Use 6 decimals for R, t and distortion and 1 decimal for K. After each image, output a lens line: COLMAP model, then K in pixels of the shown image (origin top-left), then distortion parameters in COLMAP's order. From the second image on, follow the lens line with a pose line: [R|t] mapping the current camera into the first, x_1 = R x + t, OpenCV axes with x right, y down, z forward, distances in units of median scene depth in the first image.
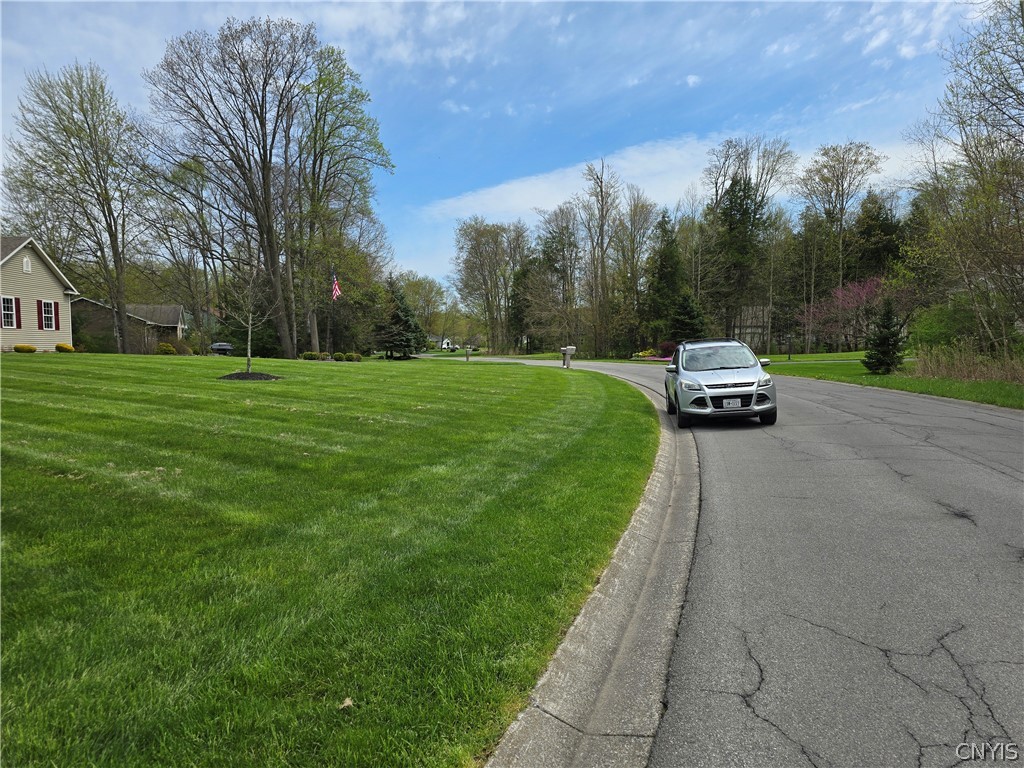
lens RADIAL K [[689.4, 0, 522.4], [0, 689.4, 384.0], [0, 0, 1]] dist [0.080669, -0.096134]
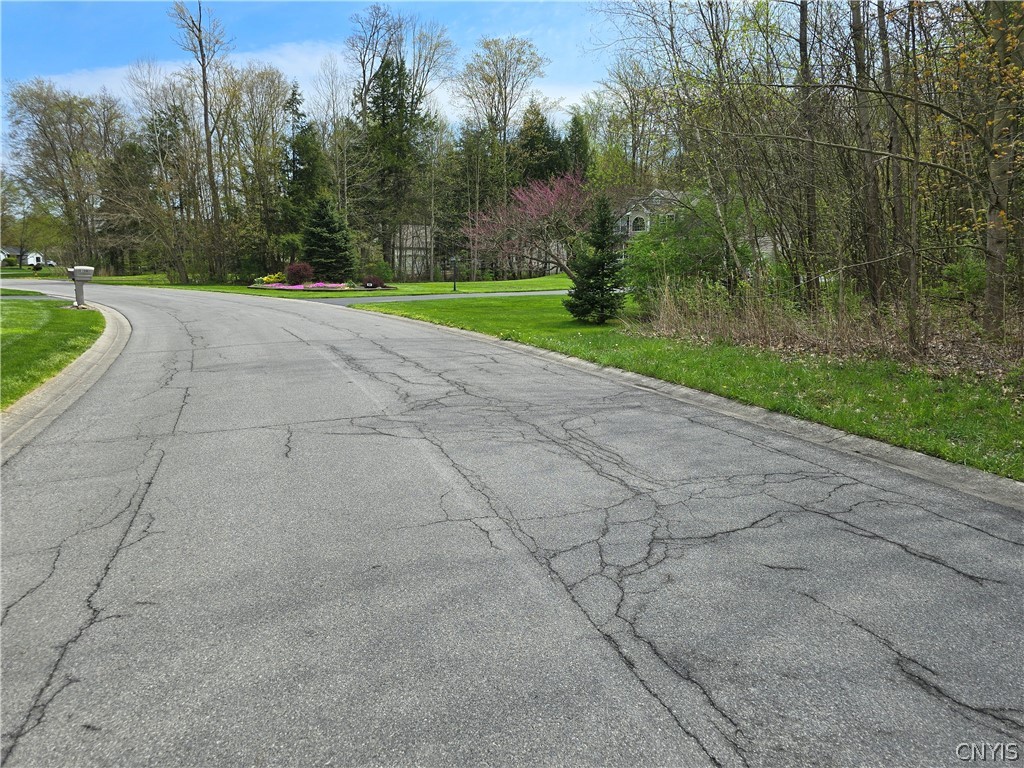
lens RADIAL K [[689.4, 0, 522.4], [0, 689.4, 384.0], [0, 0, 1]] dist [0.080669, -0.096134]
pose [[0.895348, -0.057064, 0.441696, 0.067949], [0.008104, 0.993681, 0.111948, -0.010832], [-0.445293, -0.096652, 0.890153, 0.174553]]
